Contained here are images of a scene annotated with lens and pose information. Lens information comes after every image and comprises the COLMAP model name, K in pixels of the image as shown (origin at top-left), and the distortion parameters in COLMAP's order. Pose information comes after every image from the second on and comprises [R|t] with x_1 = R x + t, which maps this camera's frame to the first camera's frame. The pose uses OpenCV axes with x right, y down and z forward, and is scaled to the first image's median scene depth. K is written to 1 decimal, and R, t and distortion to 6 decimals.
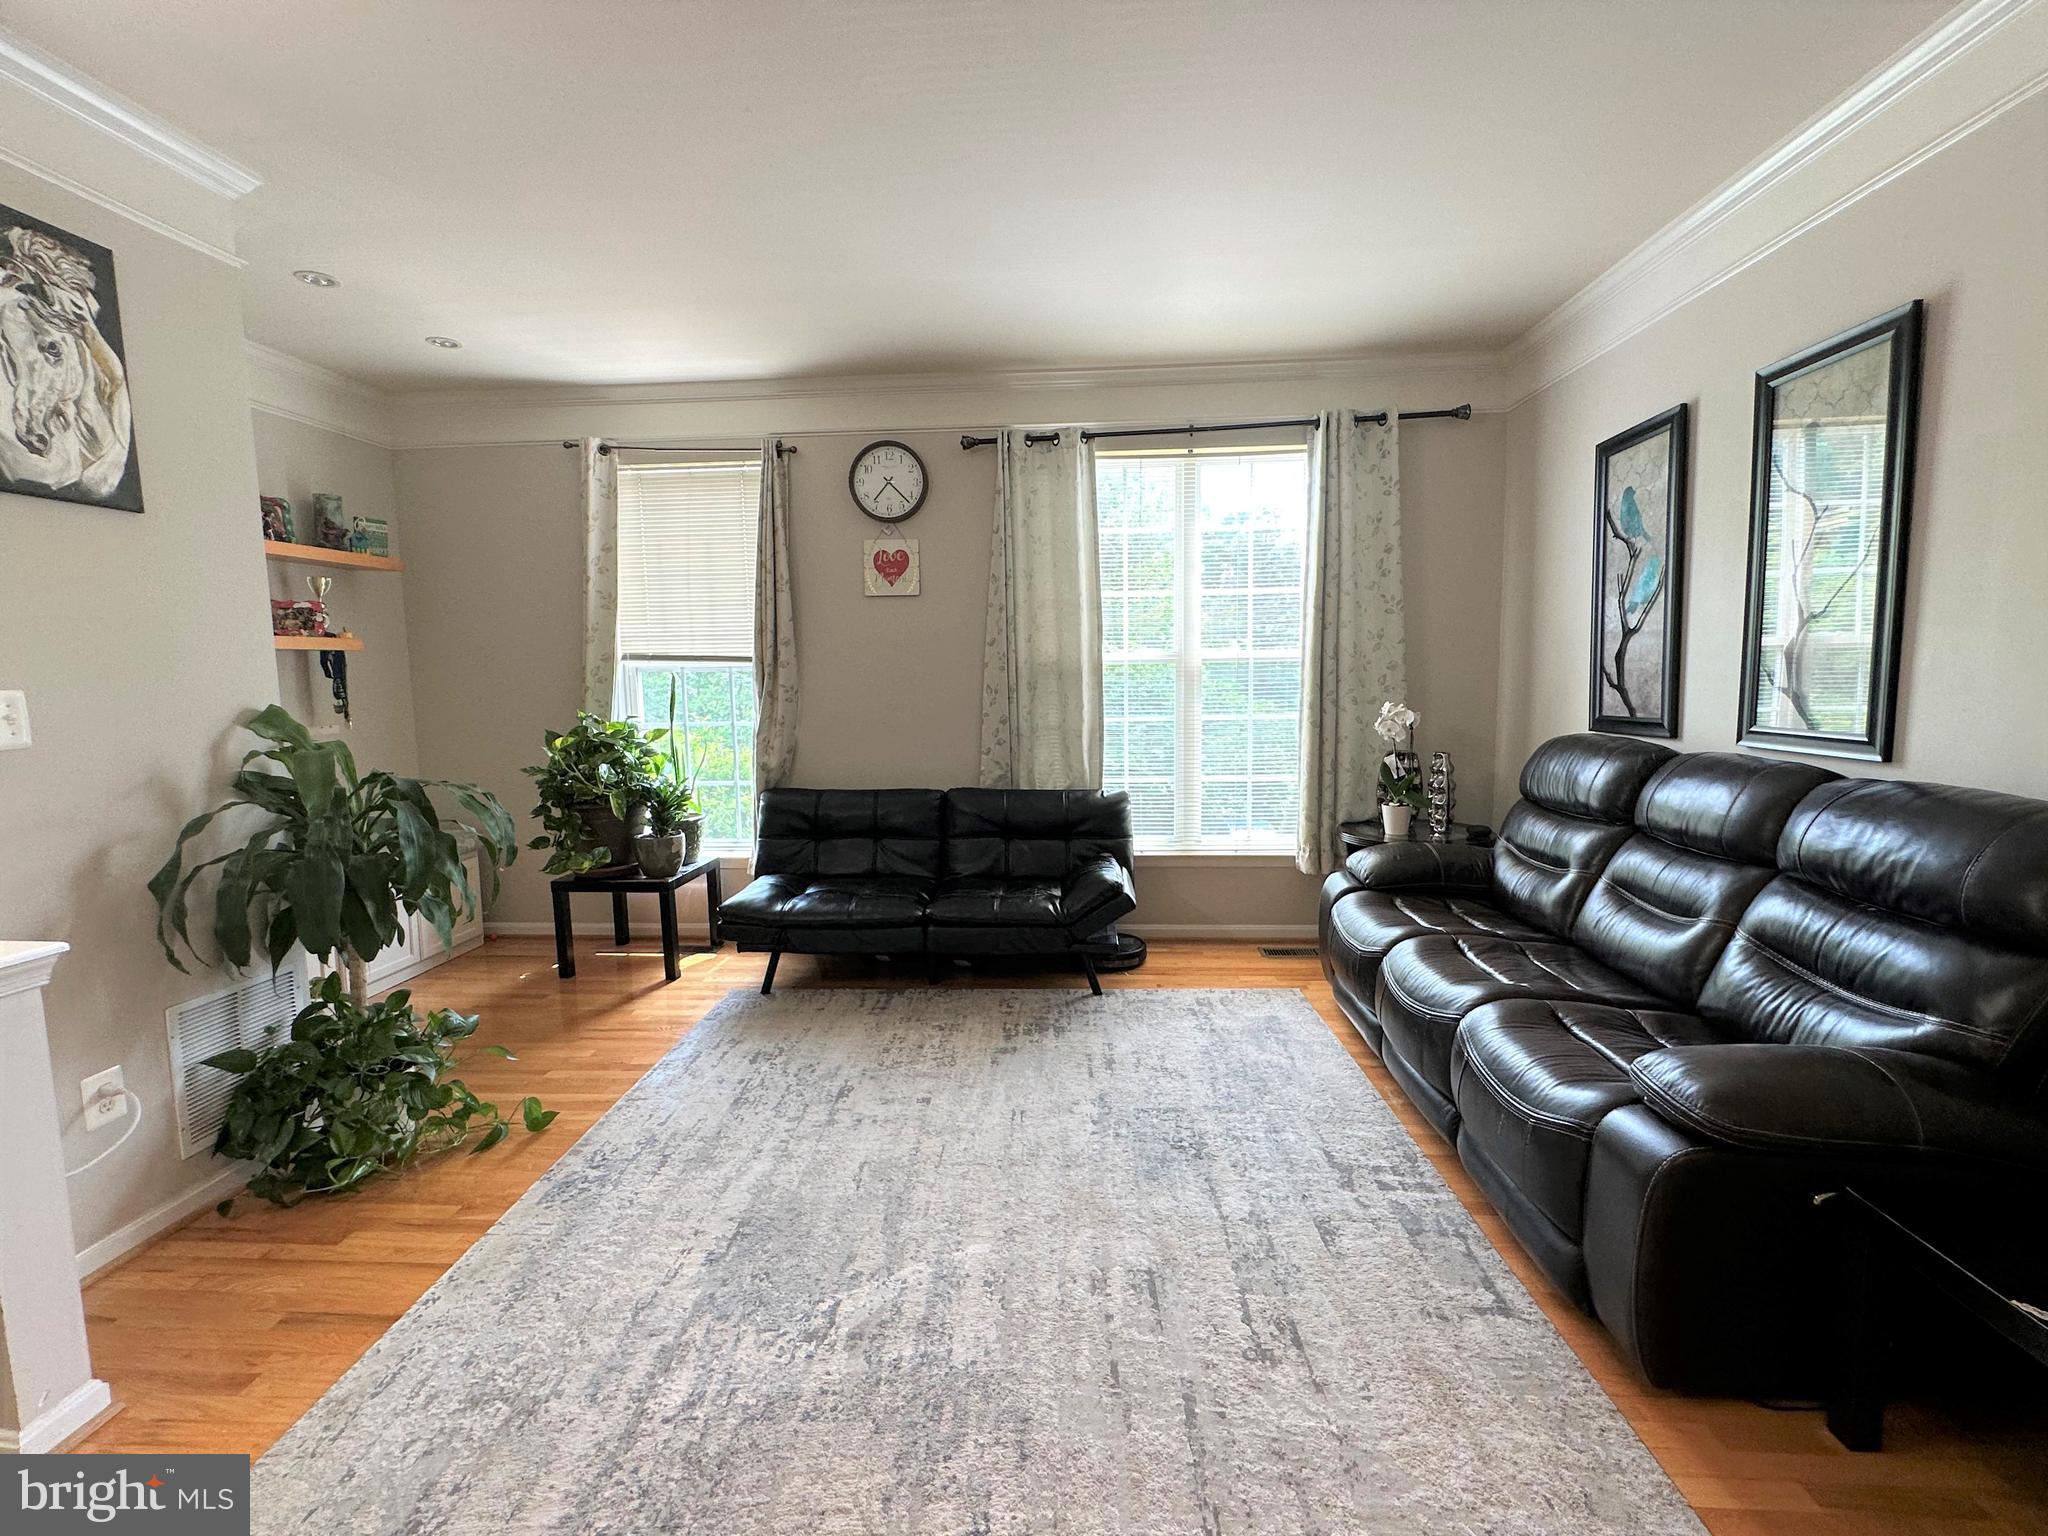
lens RADIAL K [[924.6, 0, 1020.5], [0, 924.6, 771.1], [0, 0, 1]] dist [-0.000650, -0.000420]
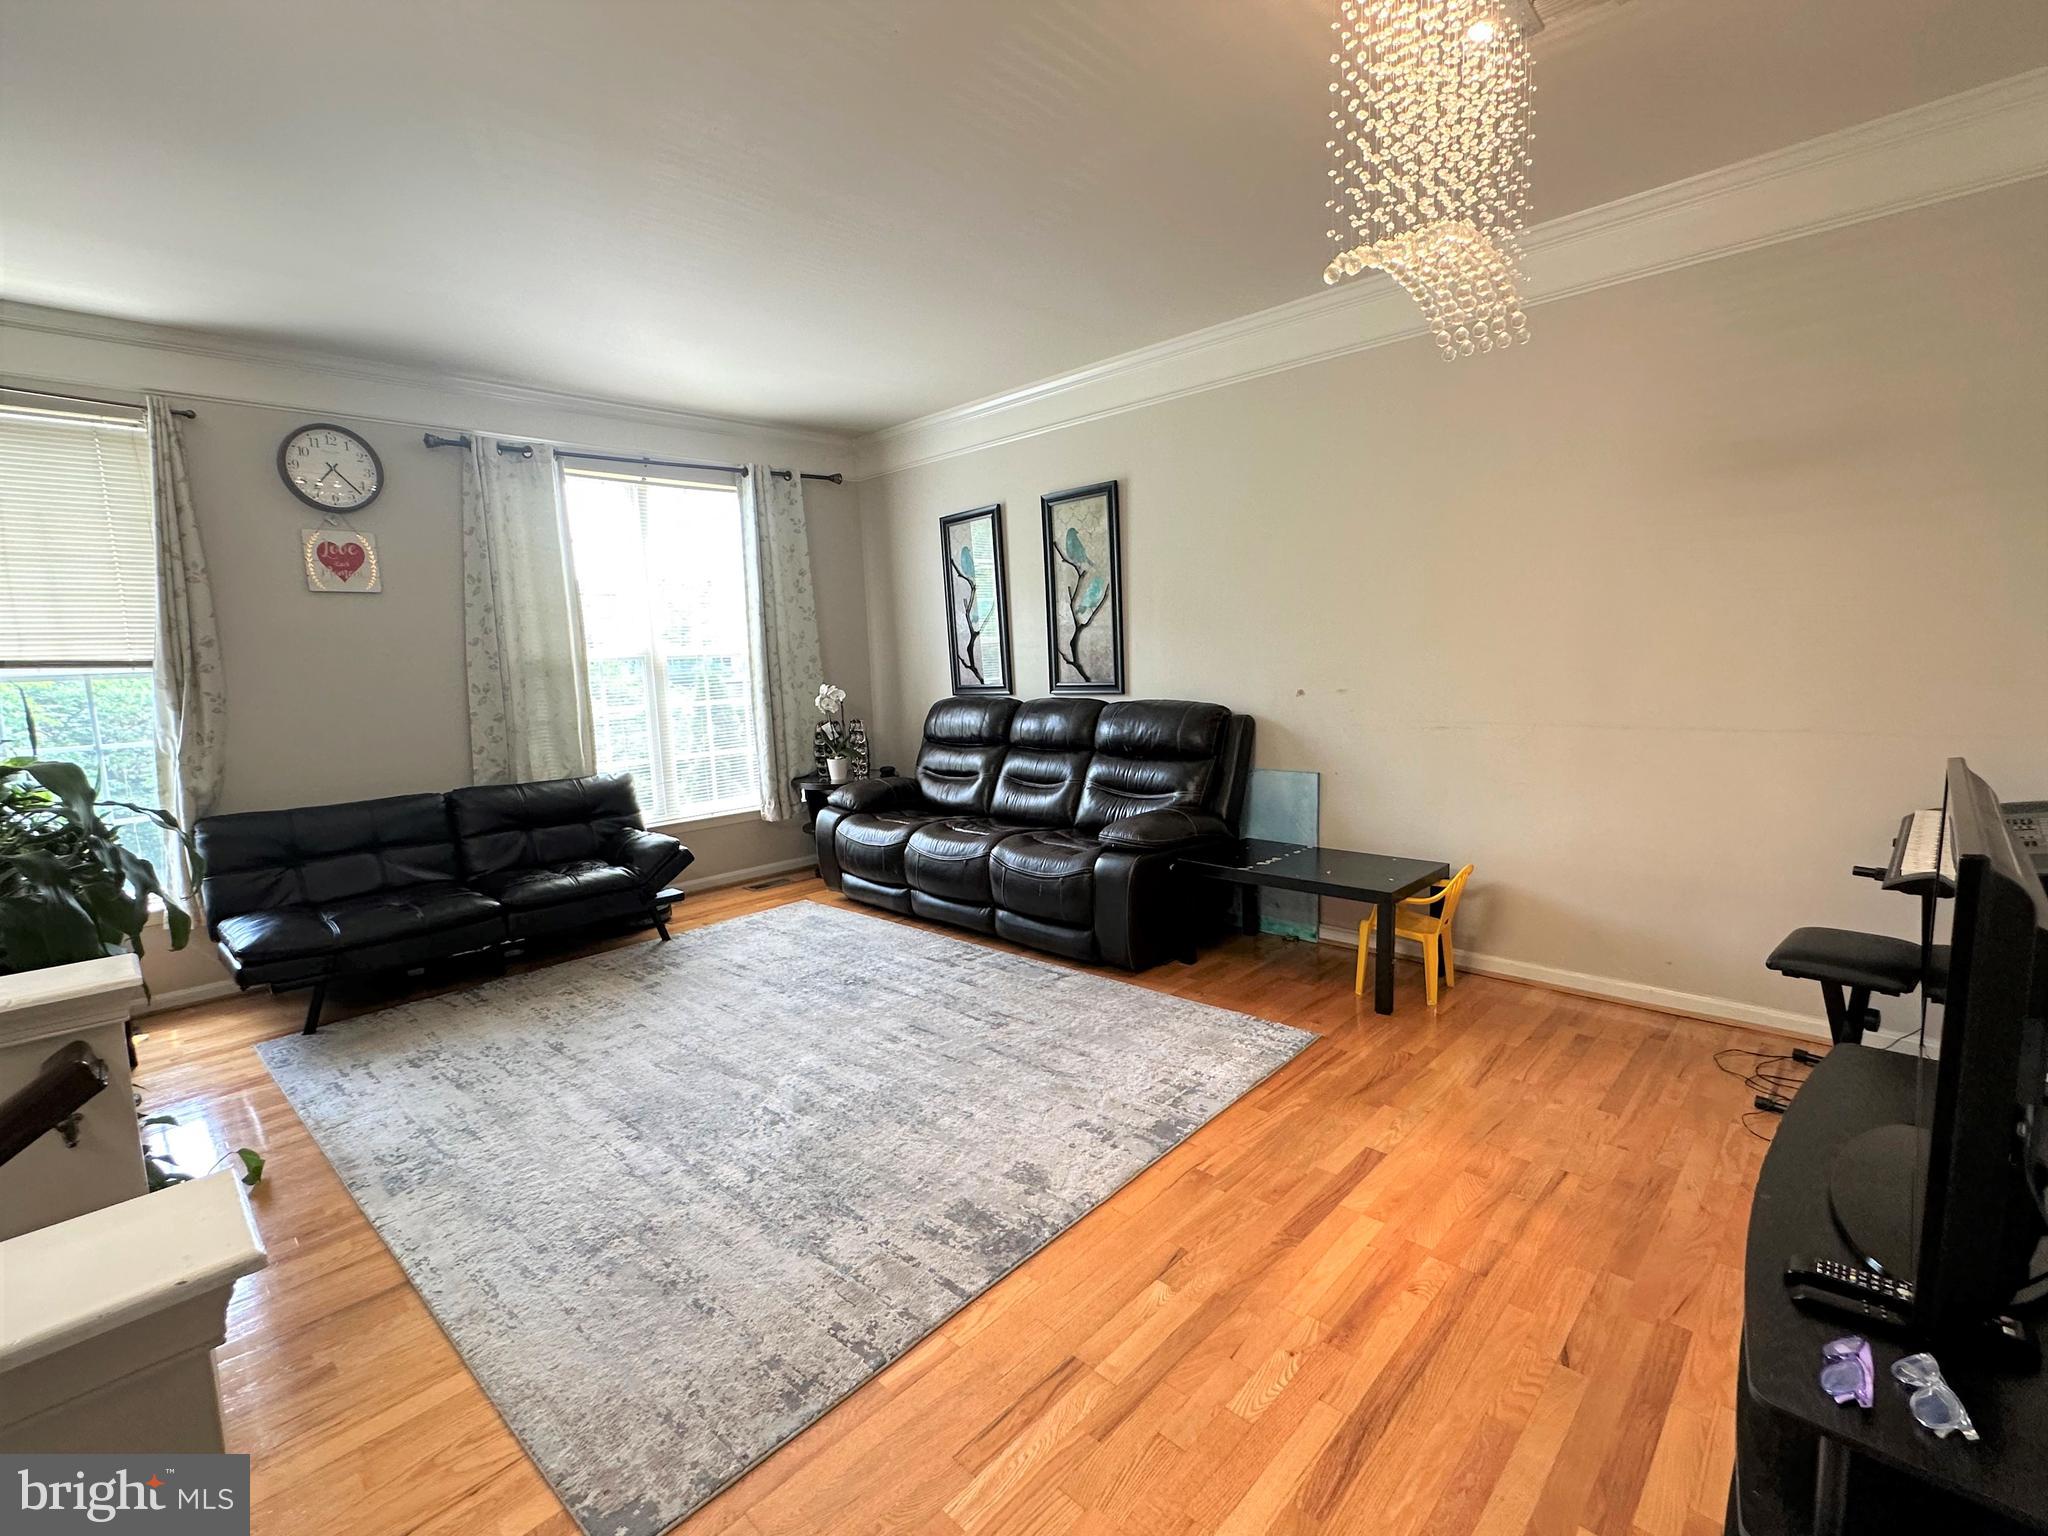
lens RADIAL K [[924.6, 0, 1020.5], [0, 924.6, 771.1], [0, 0, 1]] dist [-0.000650, -0.000420]
pose [[0.646816, -0.105918, 0.755255, -0.475922], [0.112916, 0.992695, 0.042514, 0.028242], [-0.754241, 0.057782, 0.654051, -0.116278]]
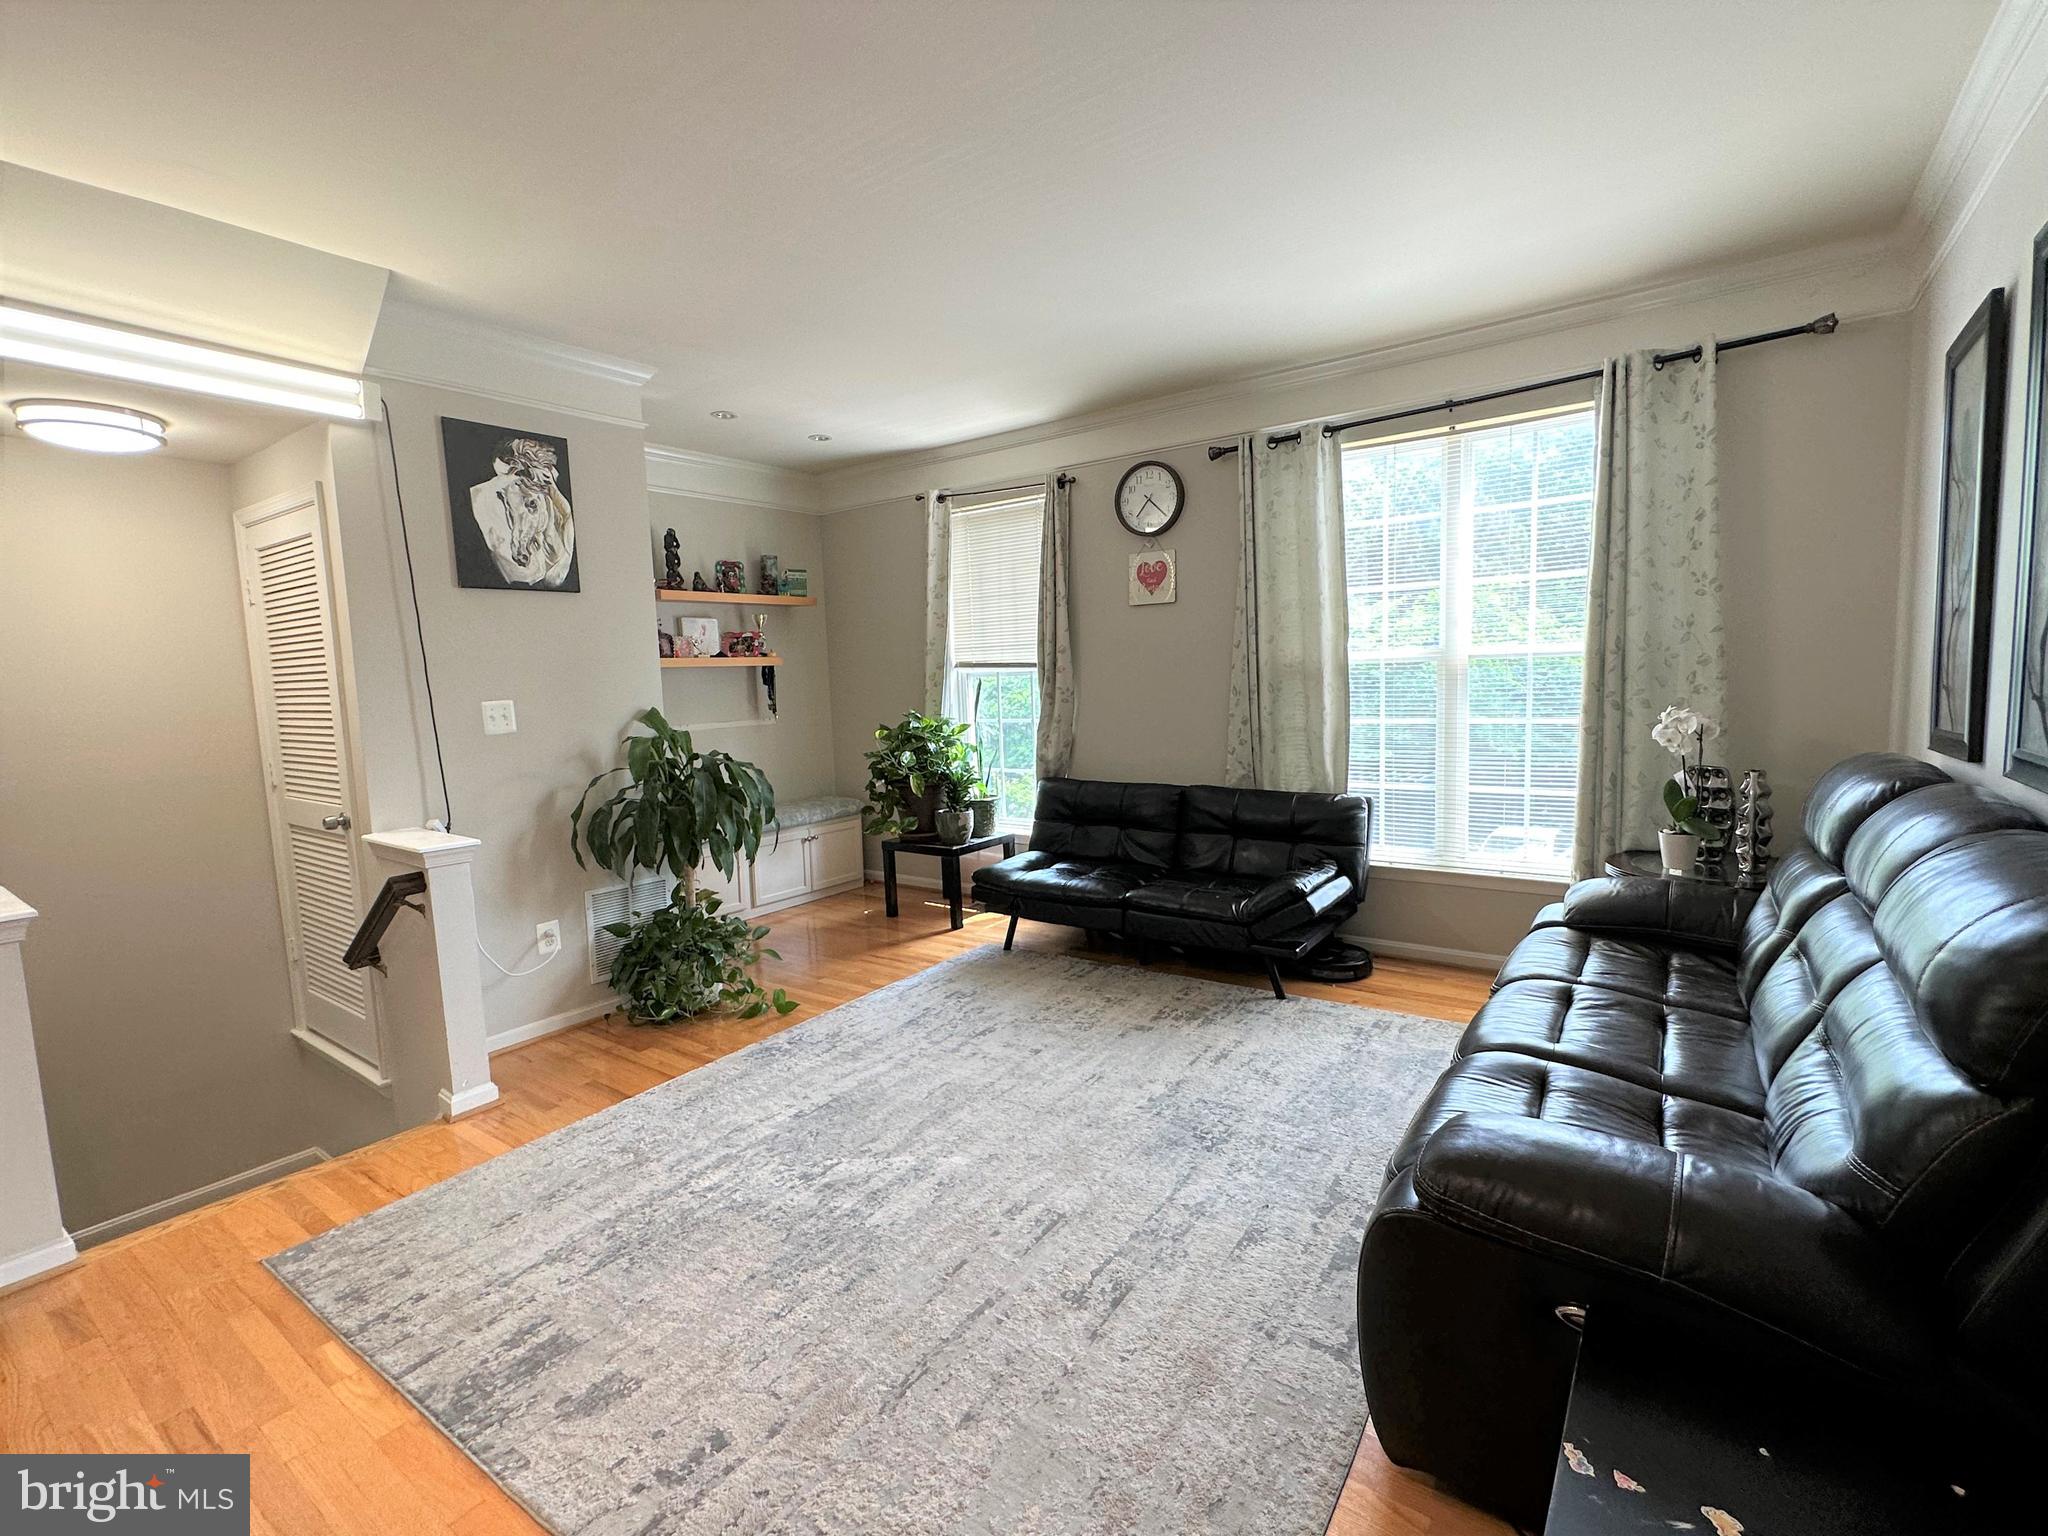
lens RADIAL K [[924.6, 0, 1020.5], [0, 924.6, 771.1], [0, 0, 1]] dist [-0.000650, -0.000420]
pose [[0.846288, 0.042852, -0.531000, 0.354312], [-0.038002, 0.999076, 0.020060, -0.012142], [0.531369, 0.003203, 0.847135, 0.005942]]
